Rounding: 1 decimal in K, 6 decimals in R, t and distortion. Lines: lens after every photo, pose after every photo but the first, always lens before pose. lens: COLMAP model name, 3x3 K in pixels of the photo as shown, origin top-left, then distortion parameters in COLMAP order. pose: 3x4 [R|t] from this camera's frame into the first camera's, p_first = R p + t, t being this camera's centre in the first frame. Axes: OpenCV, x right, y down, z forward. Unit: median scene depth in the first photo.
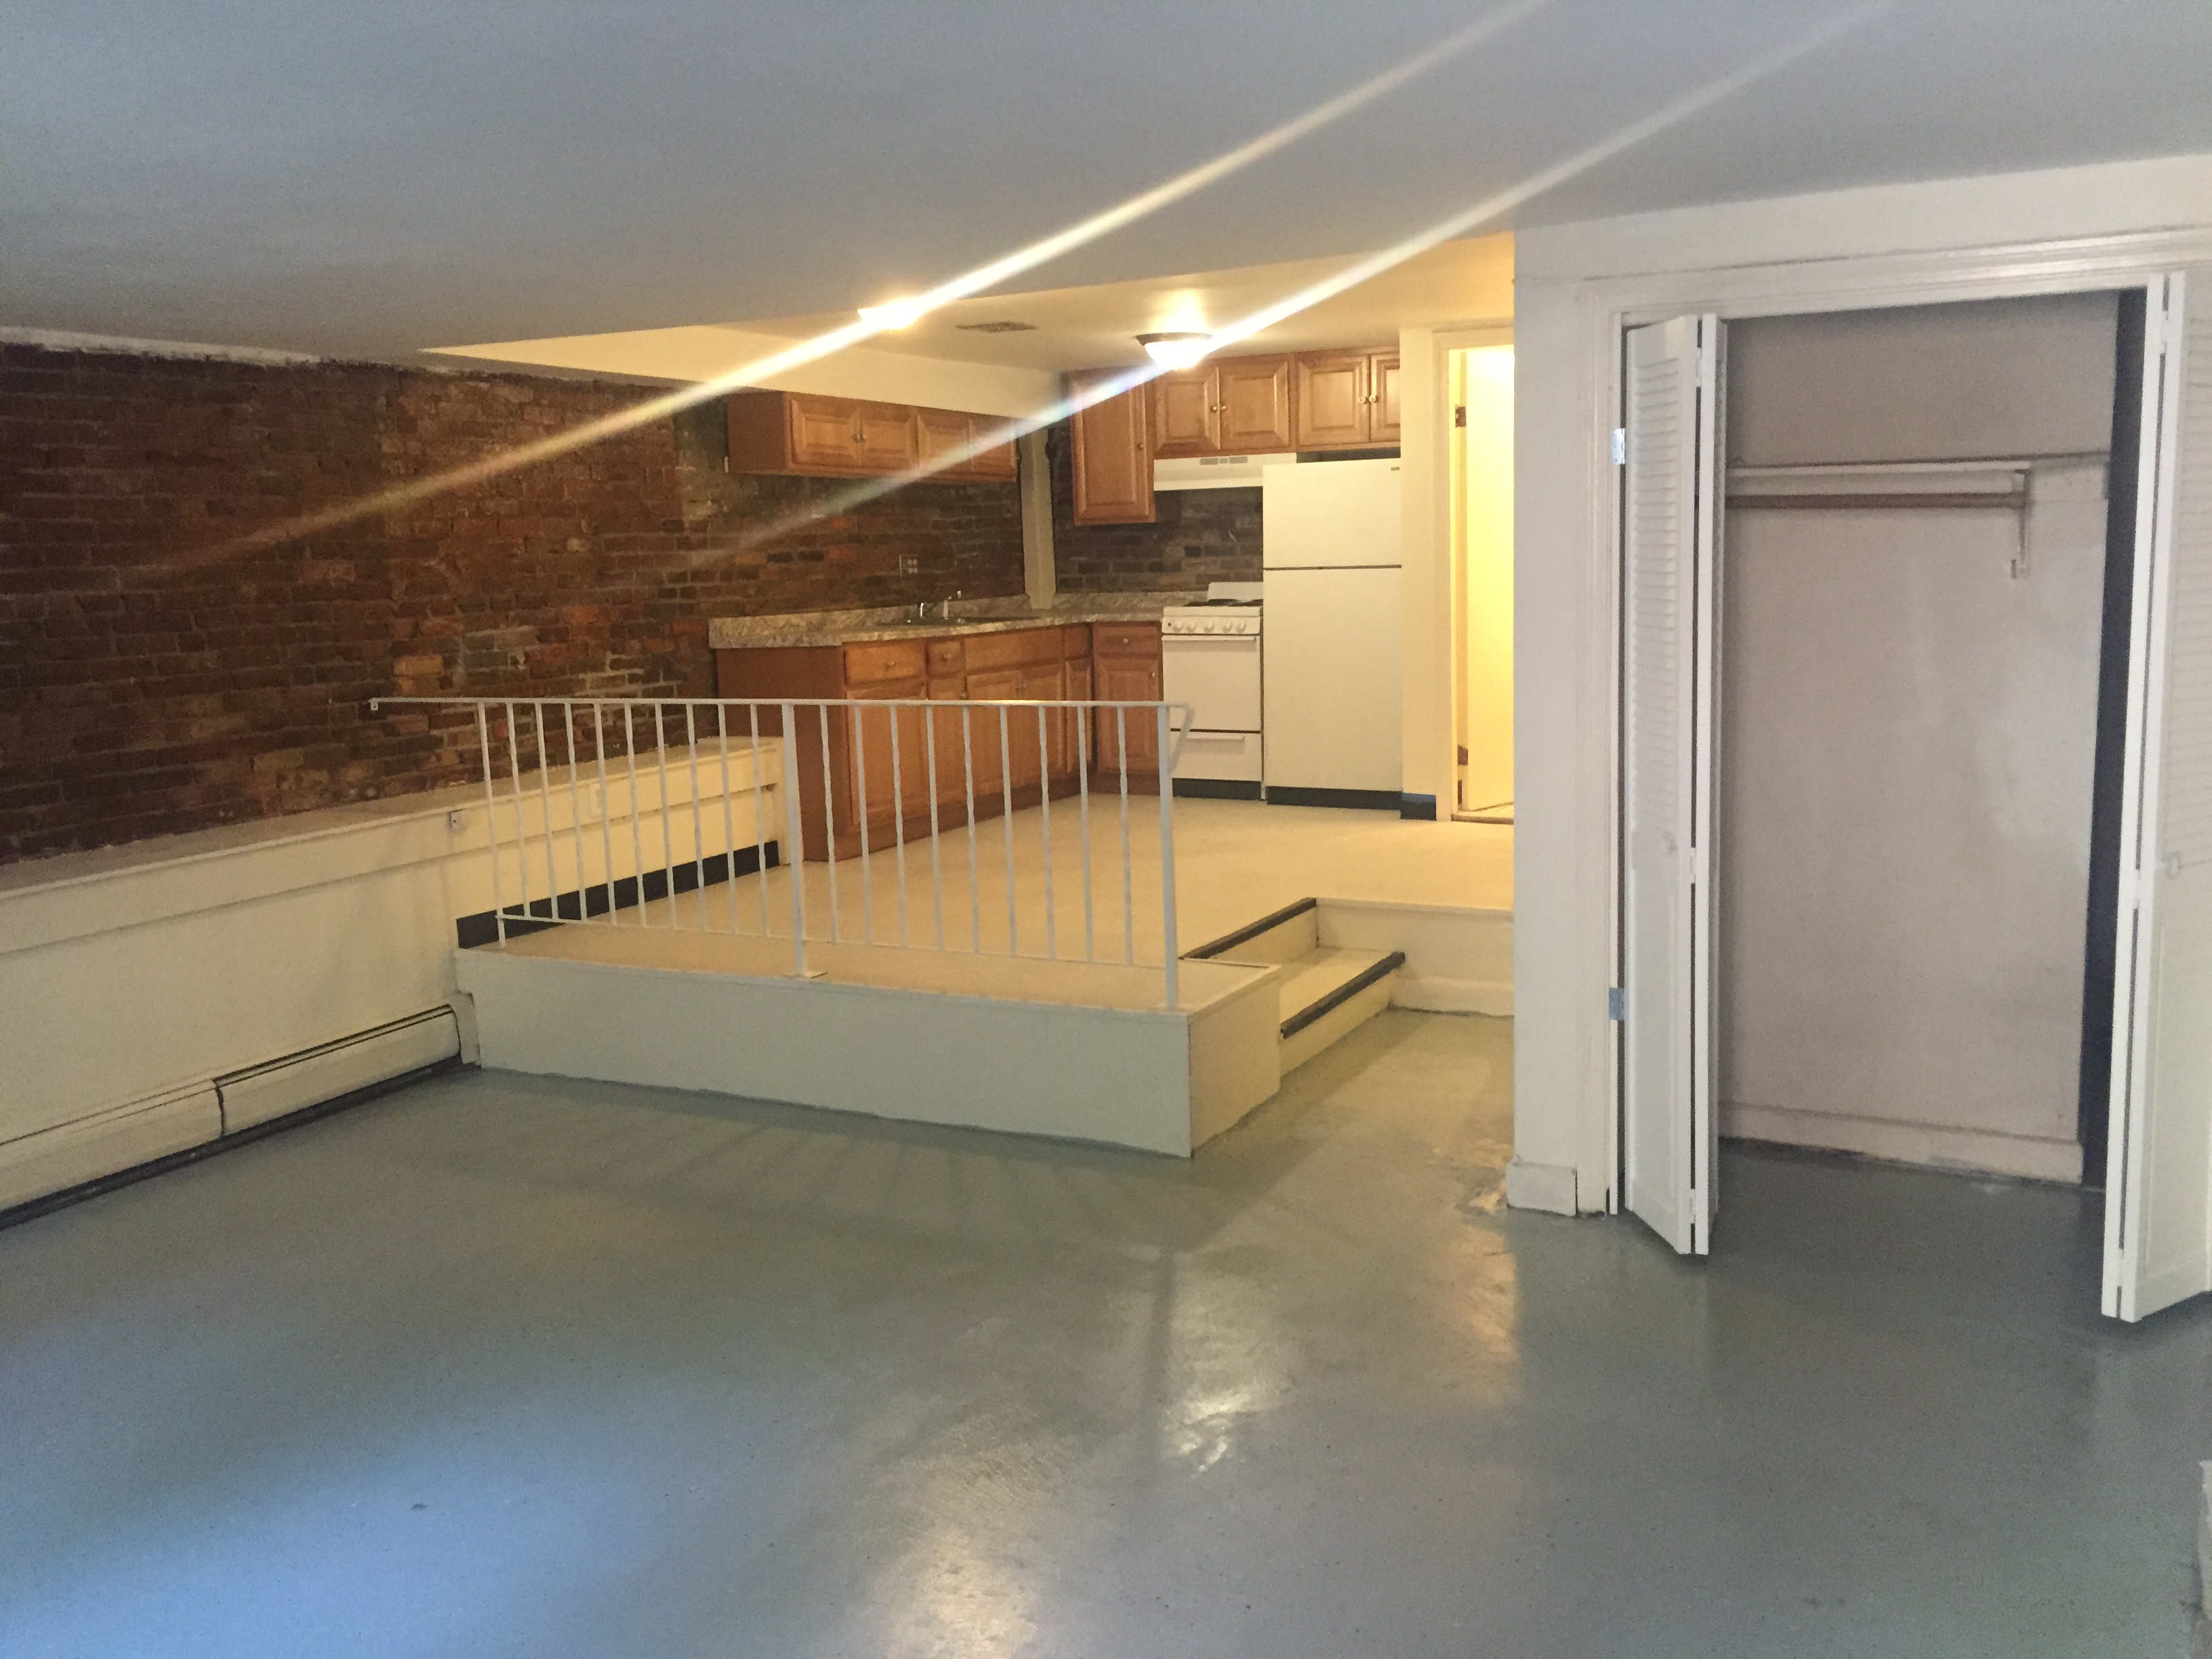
lens RADIAL K [[1899.2, 0, 1107.0], [0, 1899.2, 825.6], [0, 0, 1]] dist [0.083973, -0.120620]
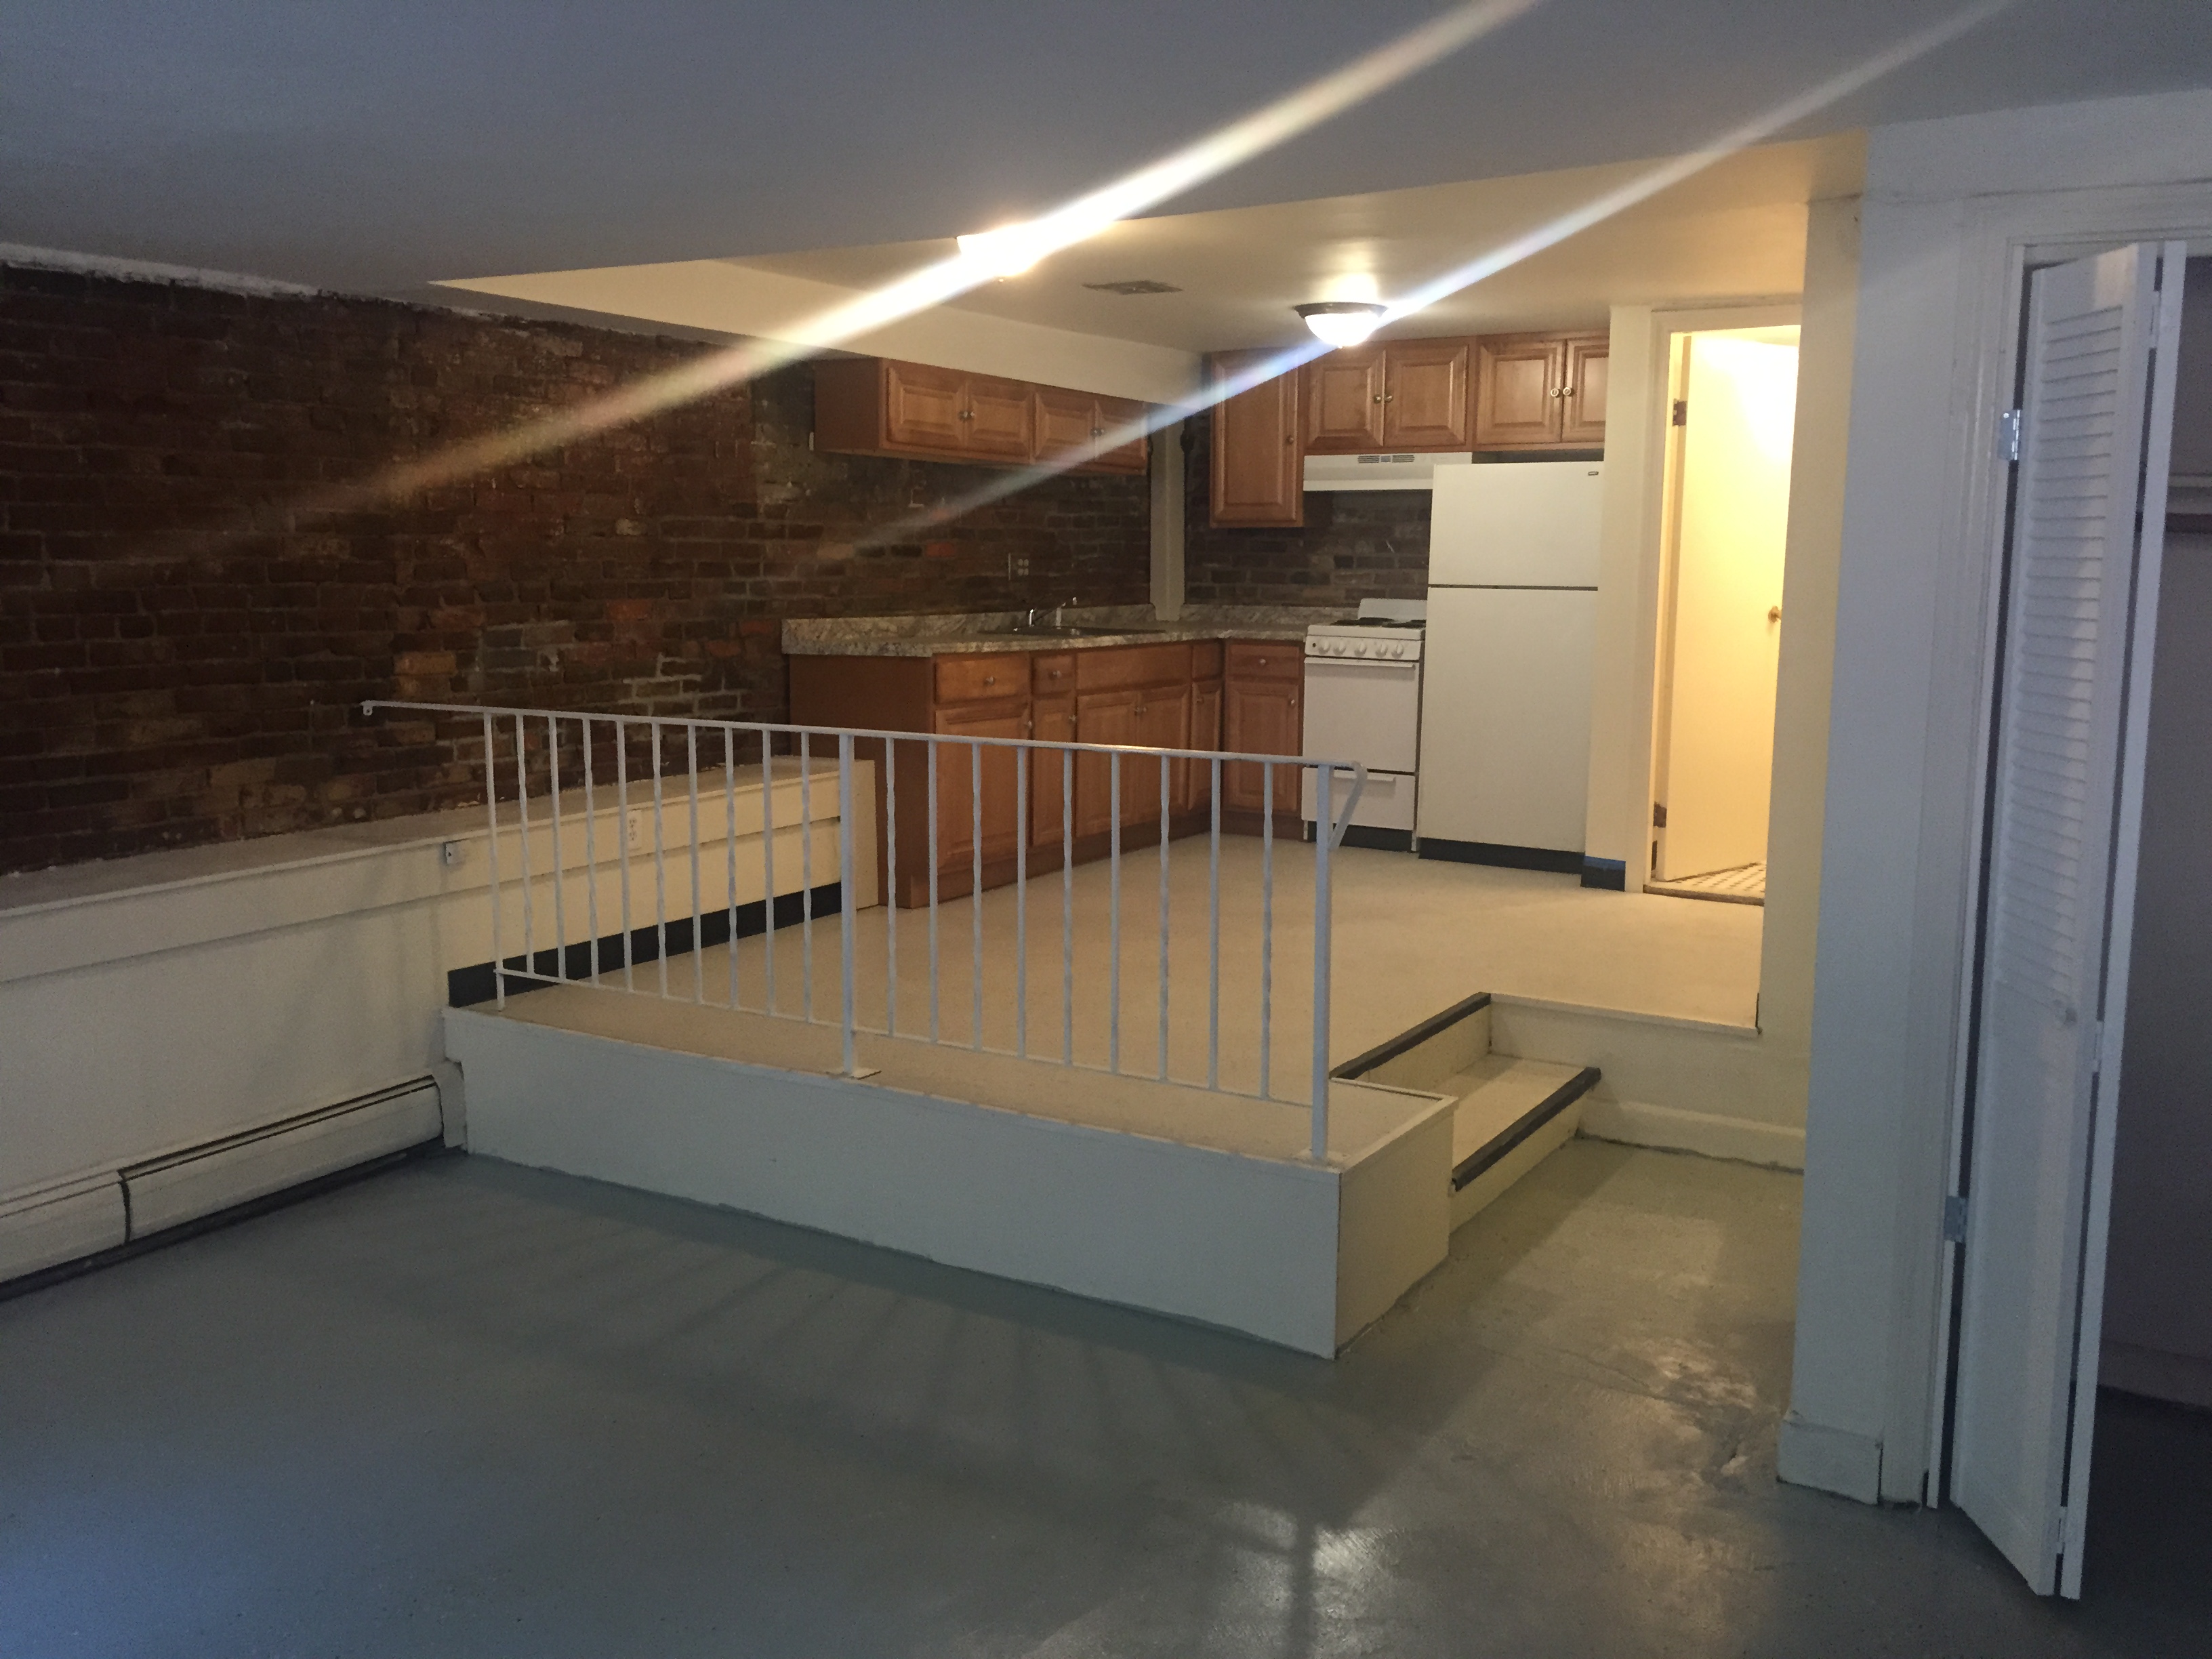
lens RADIAL K [[1899.2, 0, 1099.6], [0, 1899.2, 825.3], [0, 0, 1]] dist [0.083973, -0.120620]
pose [[0.996891, 0.047143, -0.063134, -0.009513], [-0.047310, 0.998880, -0.001142, -0.027467], [0.063010, 0.004125, 0.998004, 0.194470]]
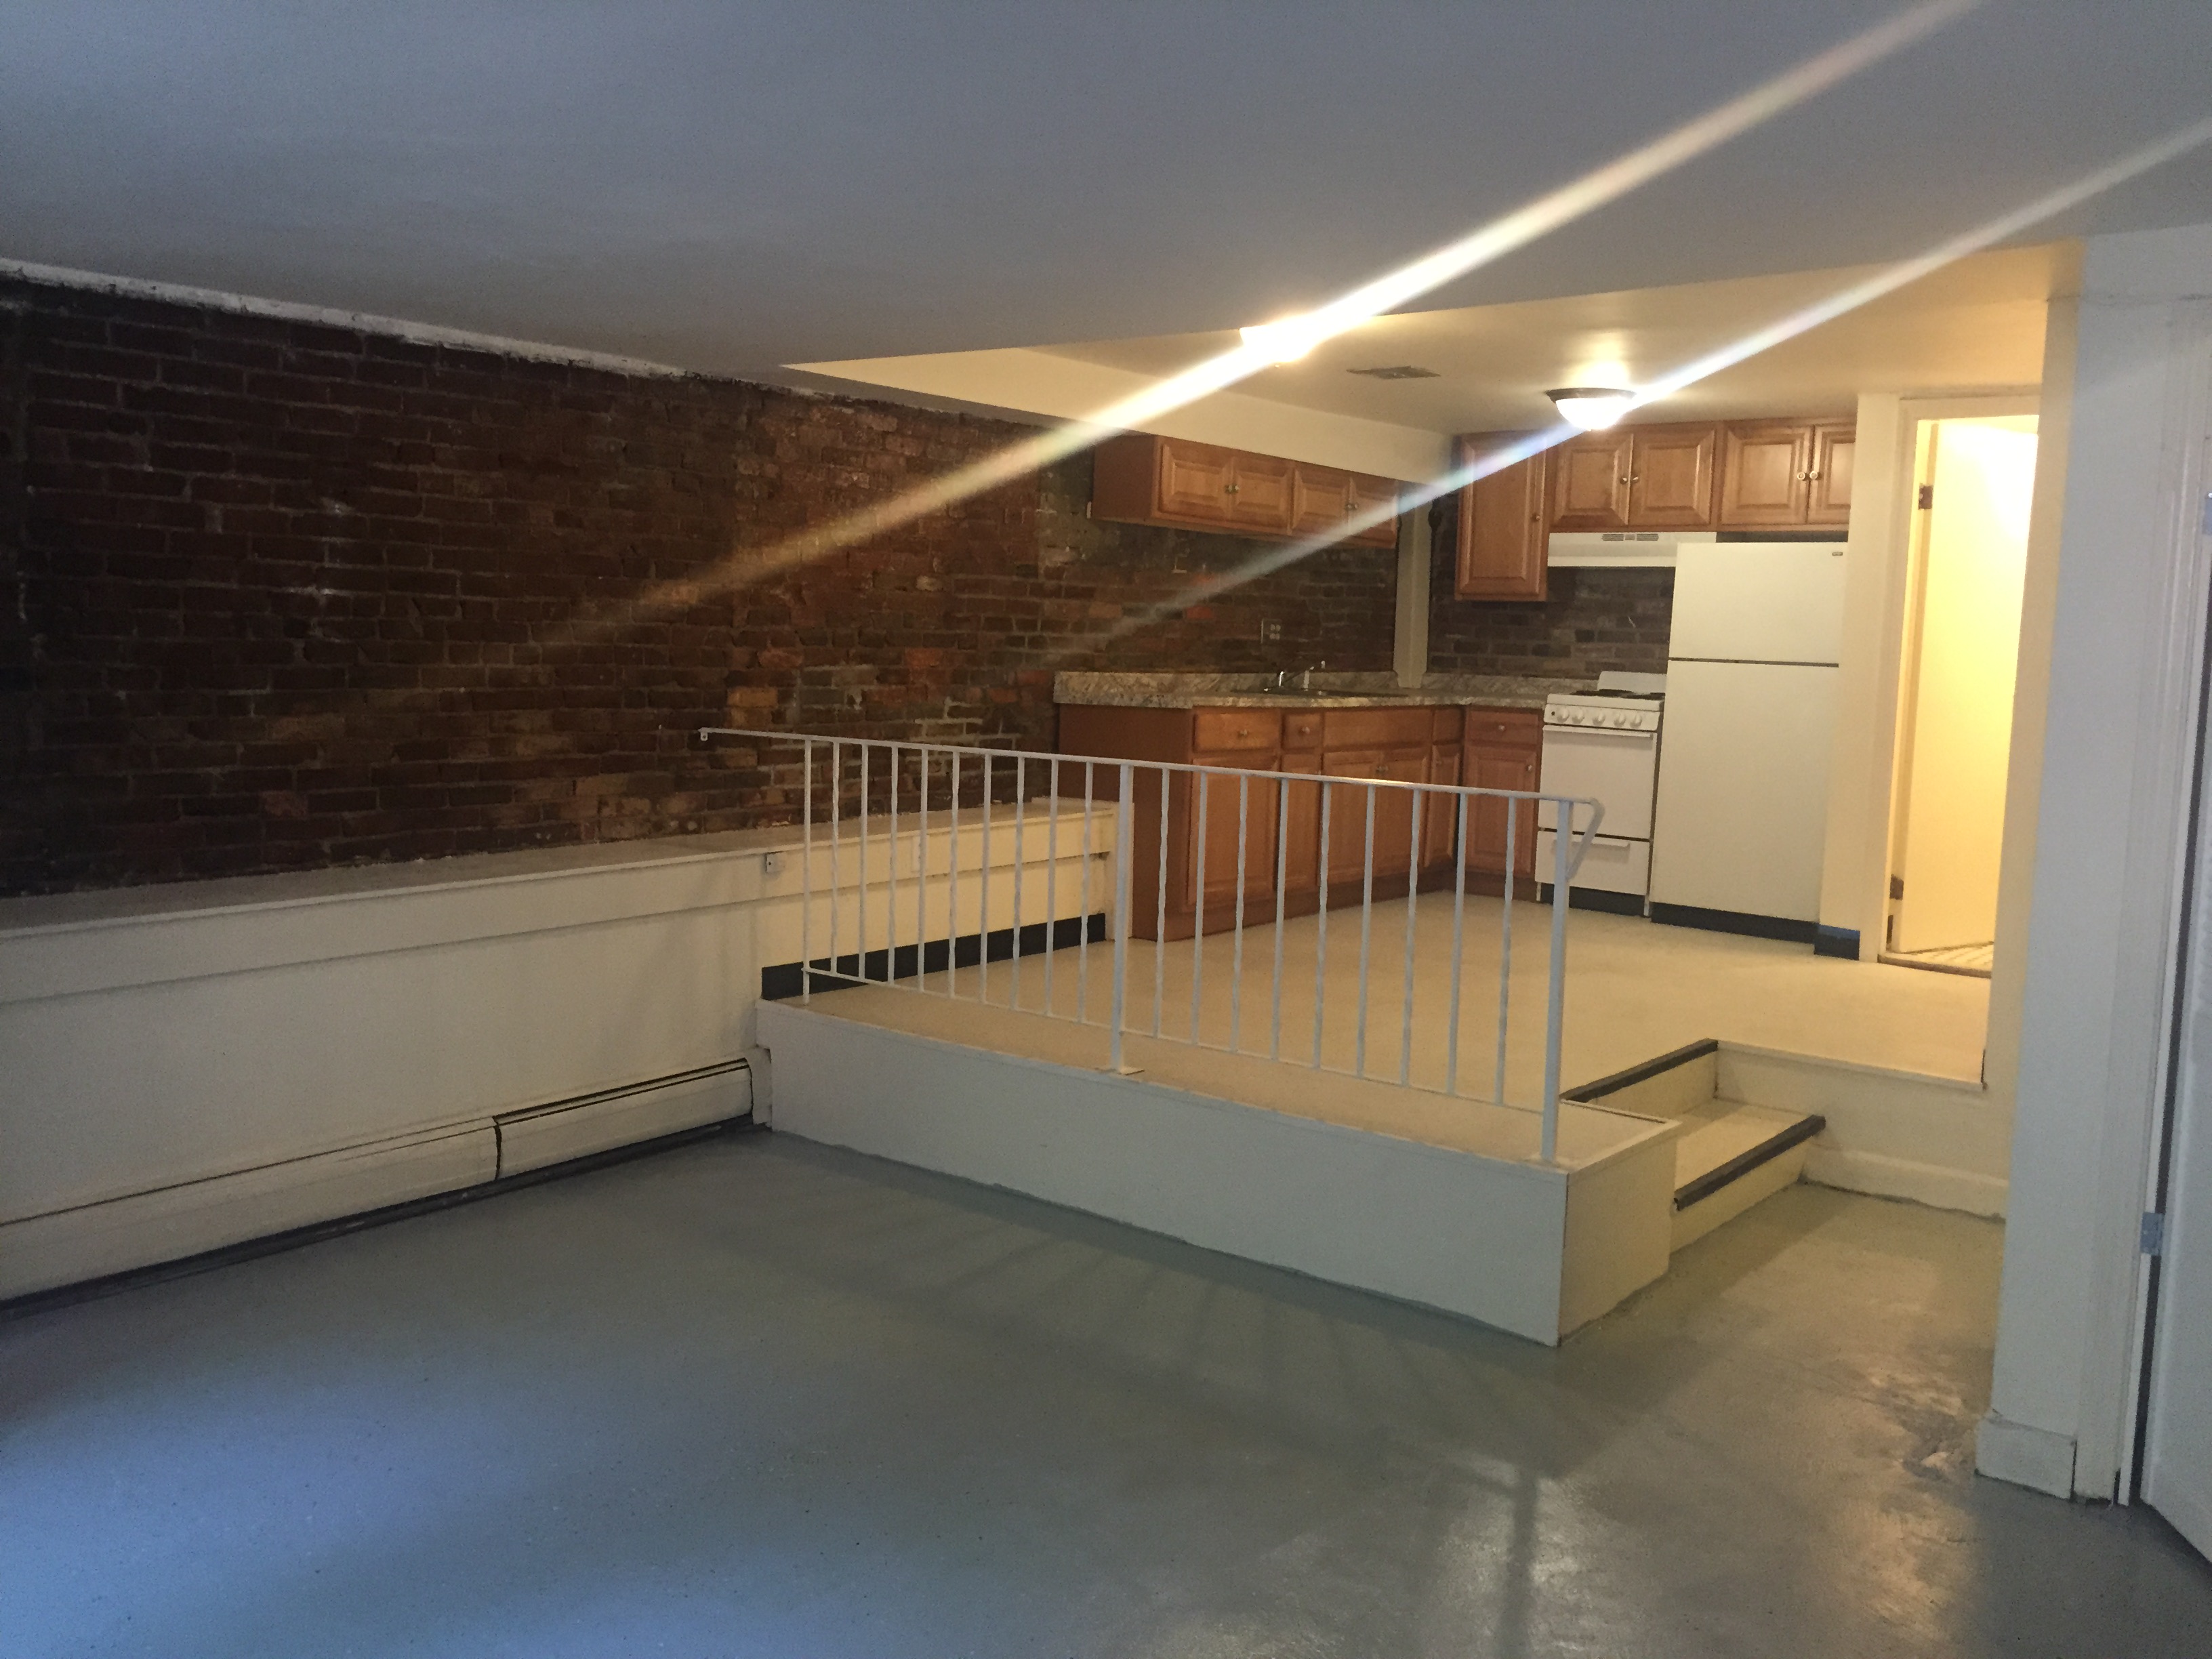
lens RADIAL K [[1899.2, 0, 1092.1], [0, 1899.2, 820.5], [0, 0, 1]] dist [0.083973, -0.120620]
pose [[0.979396, 0.082011, -0.184549, -0.015878], [-0.090151, 0.995272, -0.036147, -0.004008], [0.180712, 0.052039, 0.982158, 0.112510]]
